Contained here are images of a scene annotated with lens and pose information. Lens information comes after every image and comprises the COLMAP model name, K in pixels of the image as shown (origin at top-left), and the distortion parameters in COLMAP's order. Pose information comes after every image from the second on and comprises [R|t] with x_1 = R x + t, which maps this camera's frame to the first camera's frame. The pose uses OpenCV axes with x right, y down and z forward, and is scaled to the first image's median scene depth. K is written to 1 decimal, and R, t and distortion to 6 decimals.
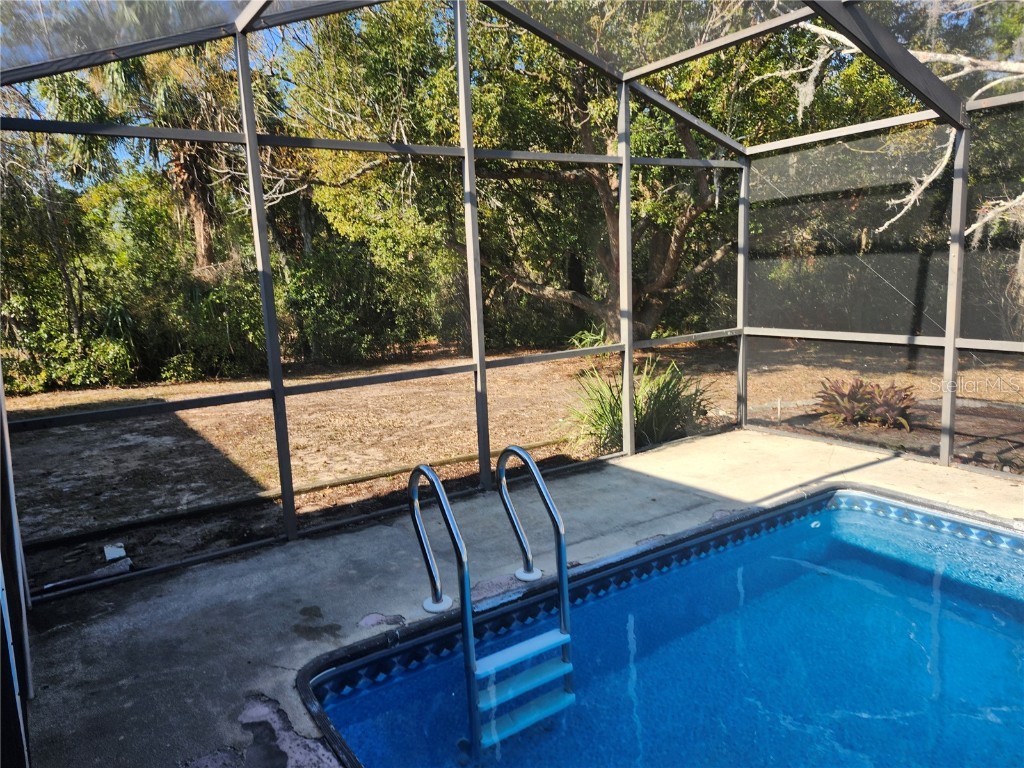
lens RADIAL K [[706.0, 0, 513.7], [0, 706.0, 374.0], [0, 0, 1]] dist [0.087293, -0.088943]
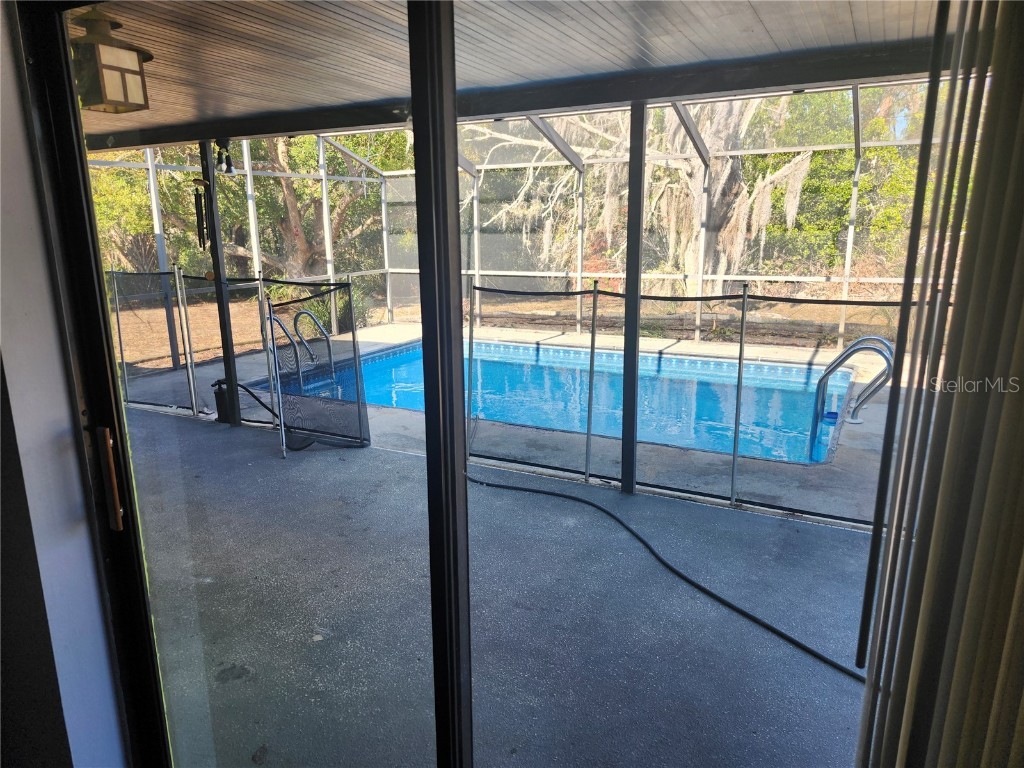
lens RADIAL K [[706.0, 0, 506.1], [0, 706.0, 381.9], [0, 0, 1]] dist [0.087293, -0.088943]
pose [[0.880999, -0.076426, 0.466904, -0.302832], [0.050048, 0.996384, 0.068658, 0.120340], [-0.470463, -0.037120, 0.881639, -0.812967]]
